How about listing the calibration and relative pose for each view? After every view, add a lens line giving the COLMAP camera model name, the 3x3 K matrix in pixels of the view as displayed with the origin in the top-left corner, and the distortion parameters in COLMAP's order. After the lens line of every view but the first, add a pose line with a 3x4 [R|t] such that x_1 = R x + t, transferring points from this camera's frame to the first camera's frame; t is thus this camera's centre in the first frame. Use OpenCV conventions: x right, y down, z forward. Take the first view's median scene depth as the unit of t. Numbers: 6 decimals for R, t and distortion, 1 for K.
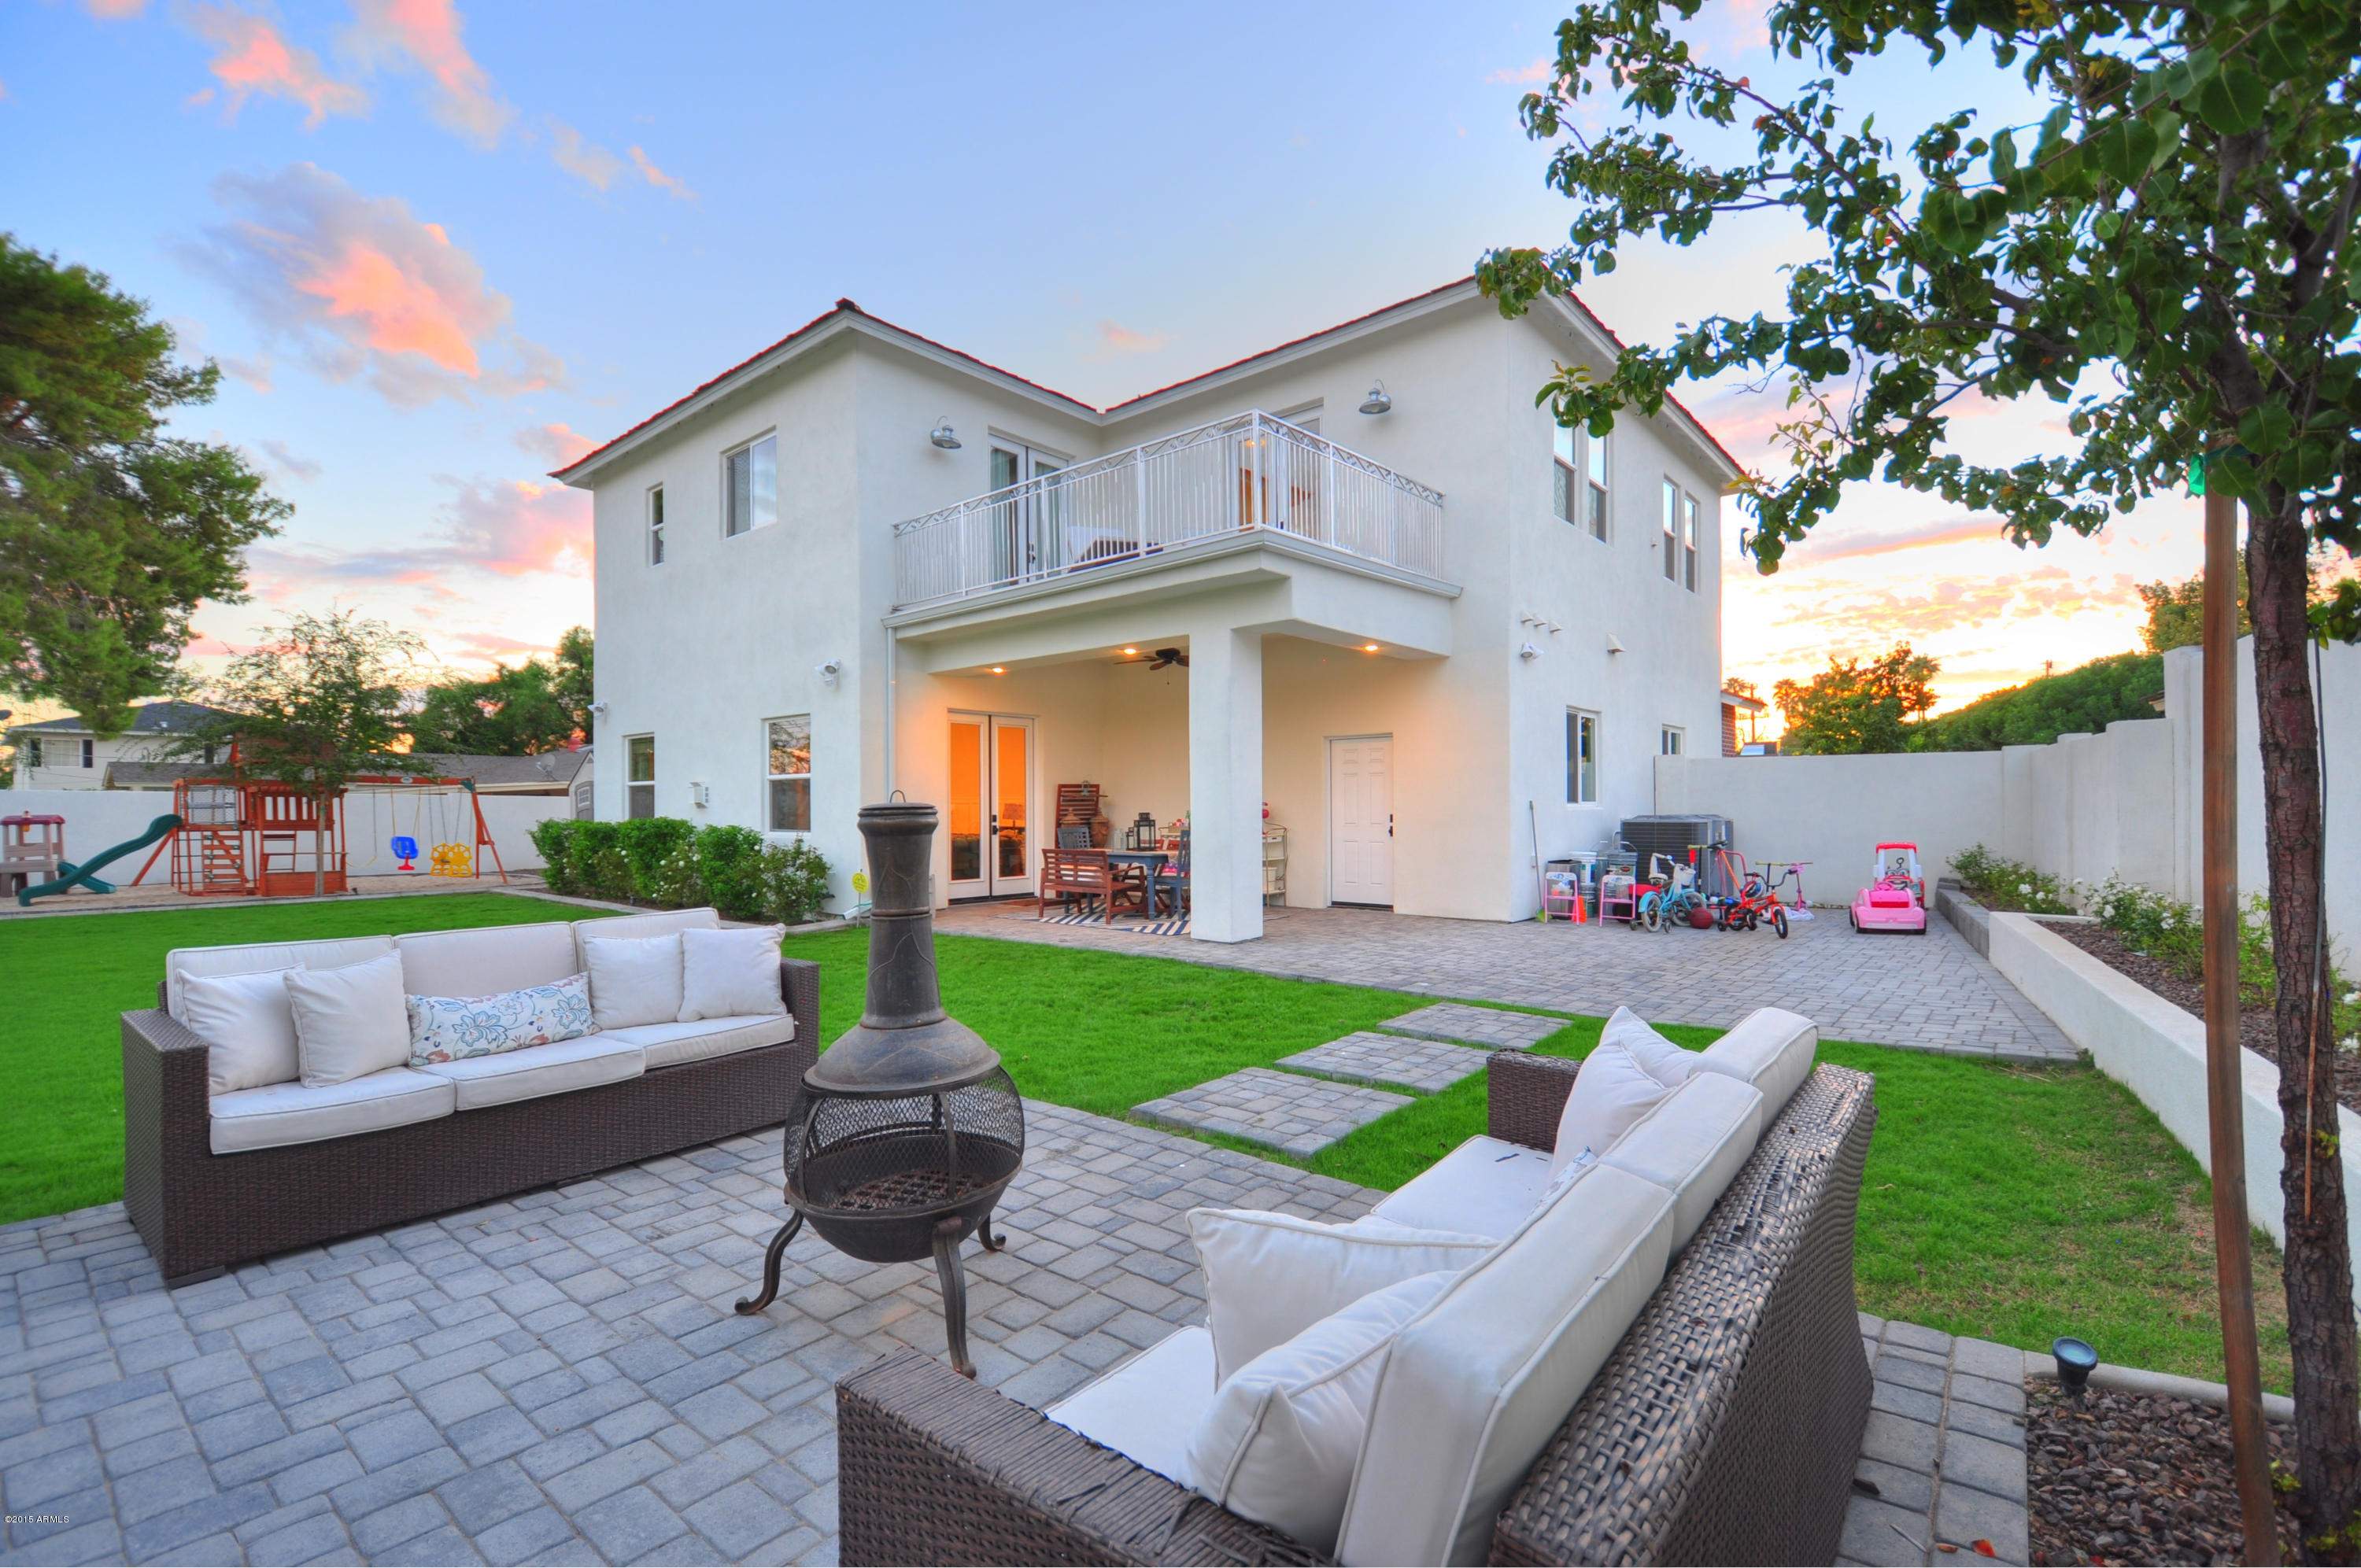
lens RADIAL K [[1034.7, 0, 1180.5], [0, 1034.7, 784.0], [0, 0, 1]] dist [0.001073, -0.010649]
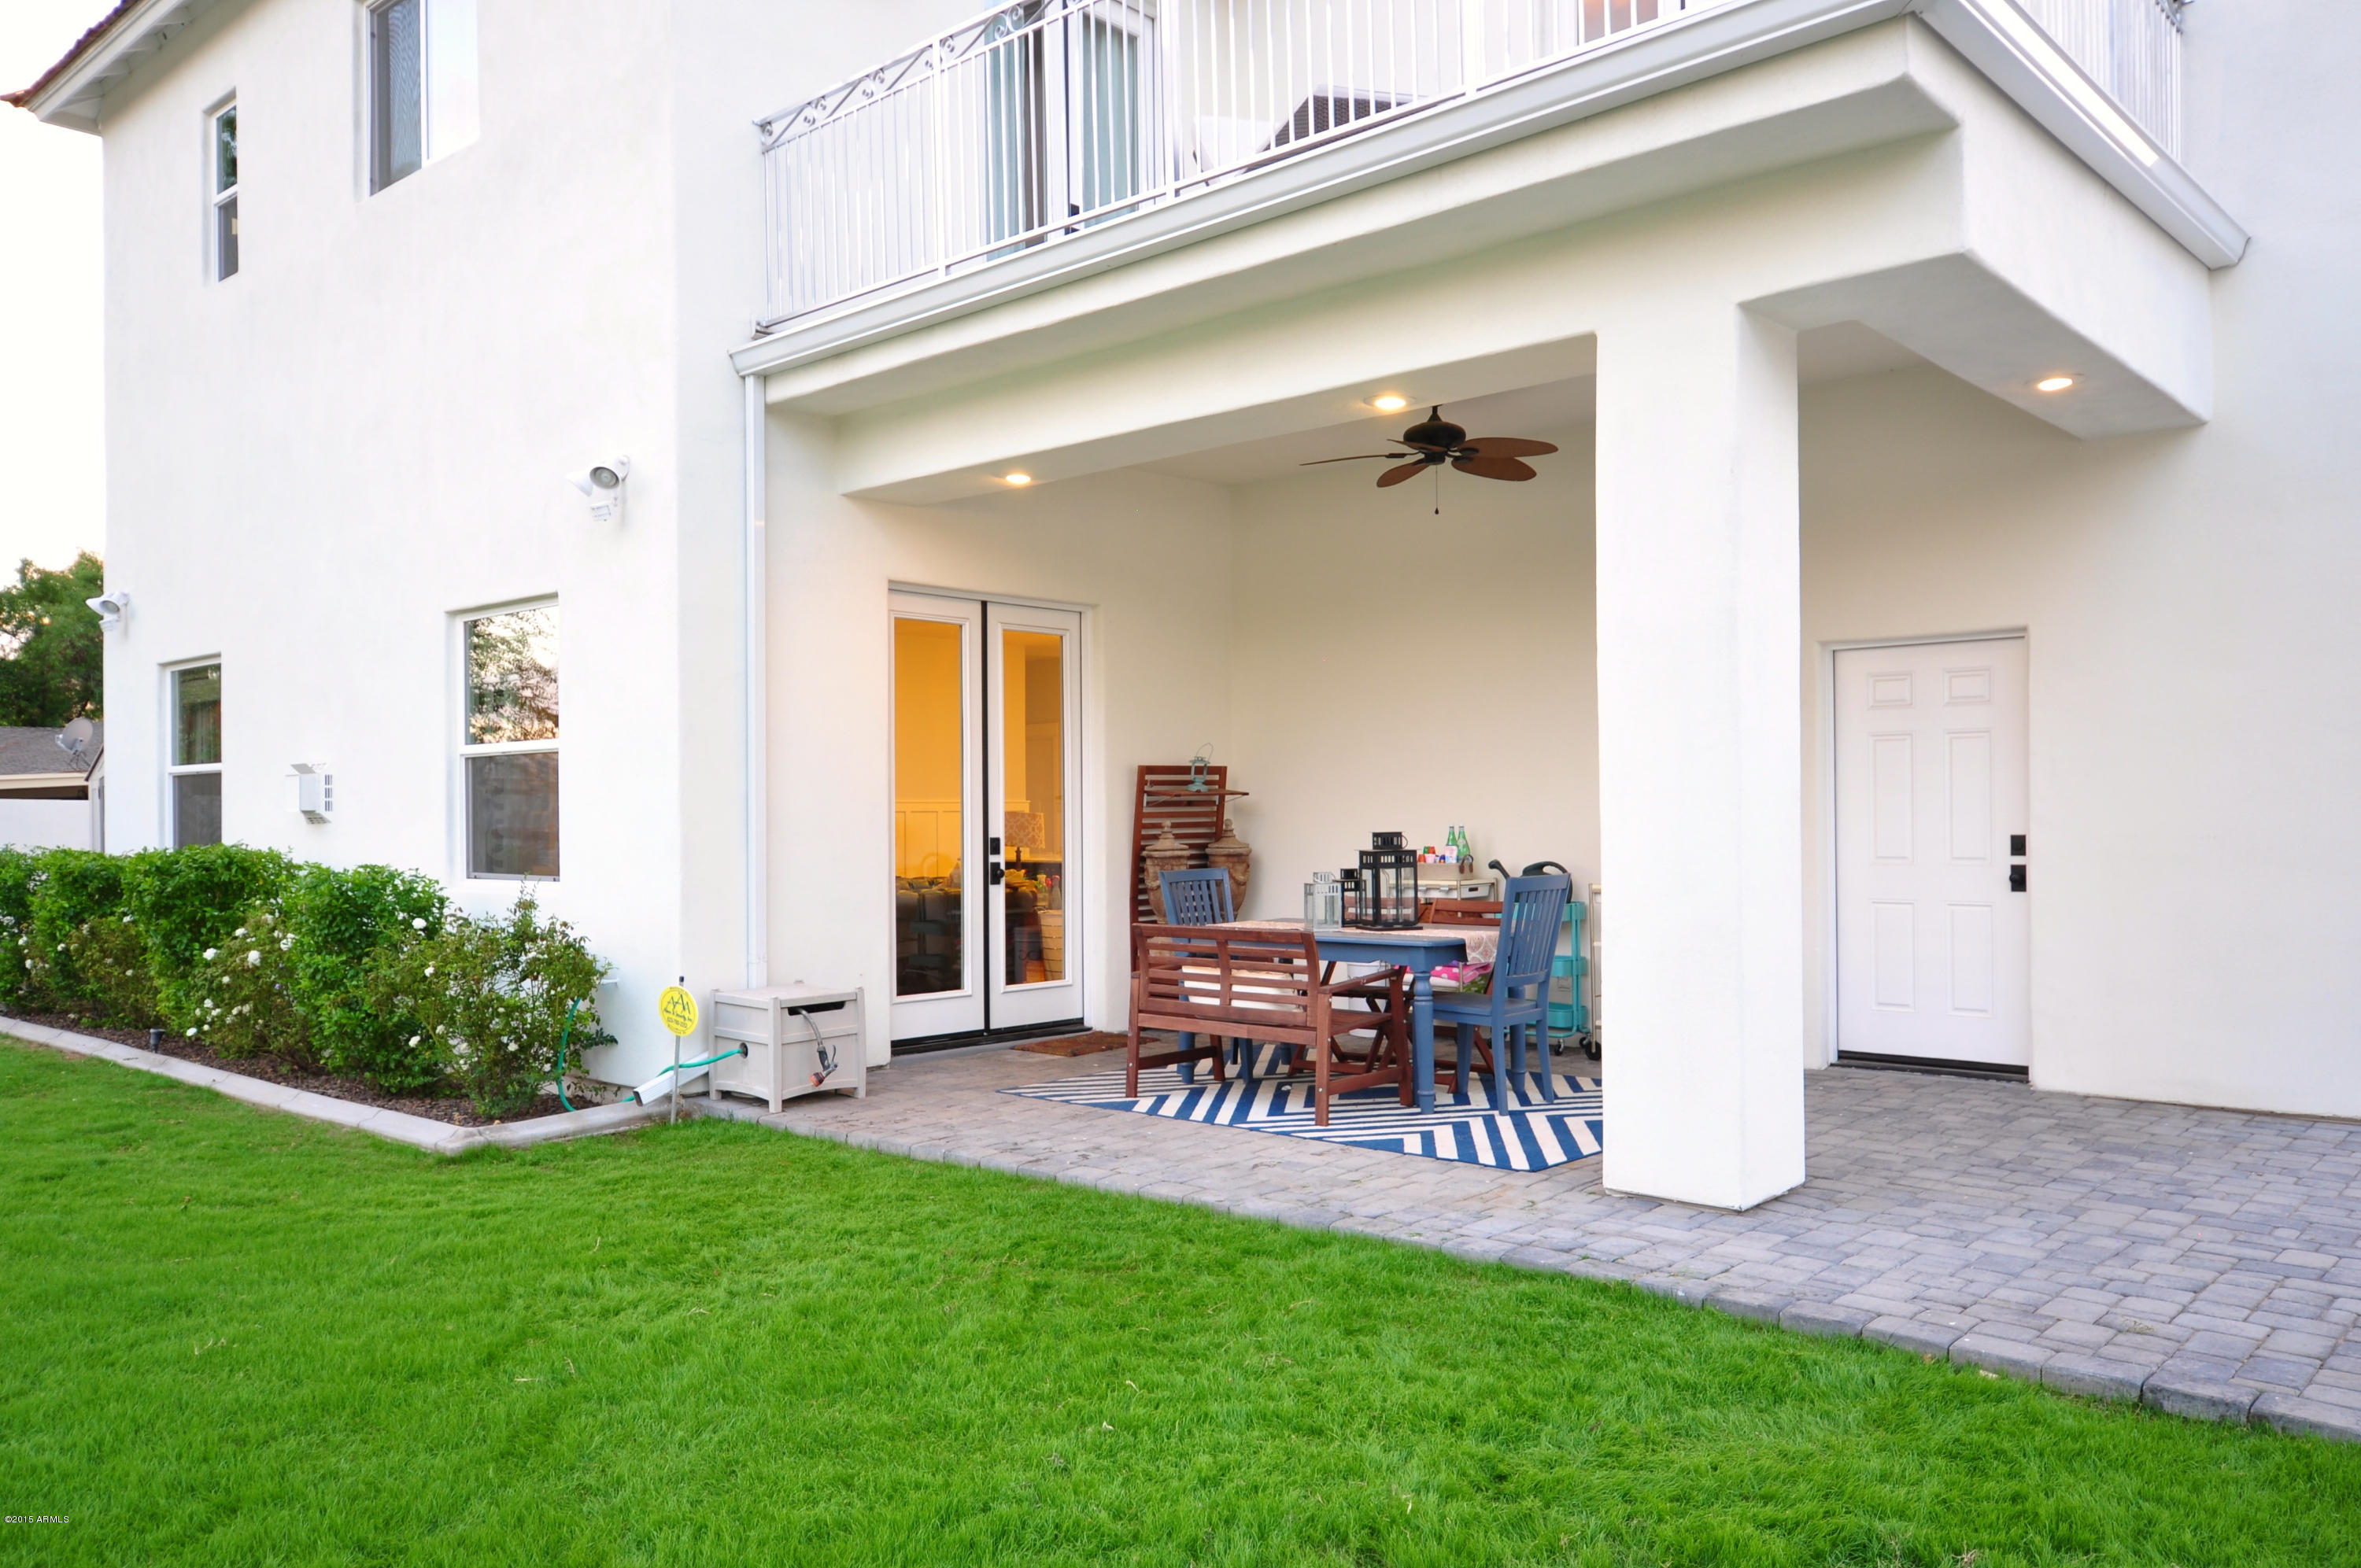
lens RADIAL K [[1775.2, 0, 1180.5], [0, 1775.2, 784.0], [0, 0, 1]] dist [0.001072, 0.004382]
pose [[0.999618, -0.002744, -0.027498, -0.091729], [0.002799, 0.999994, 0.001974, 0.007232], [0.027492, -0.002050, 0.999620, 0.303434]]
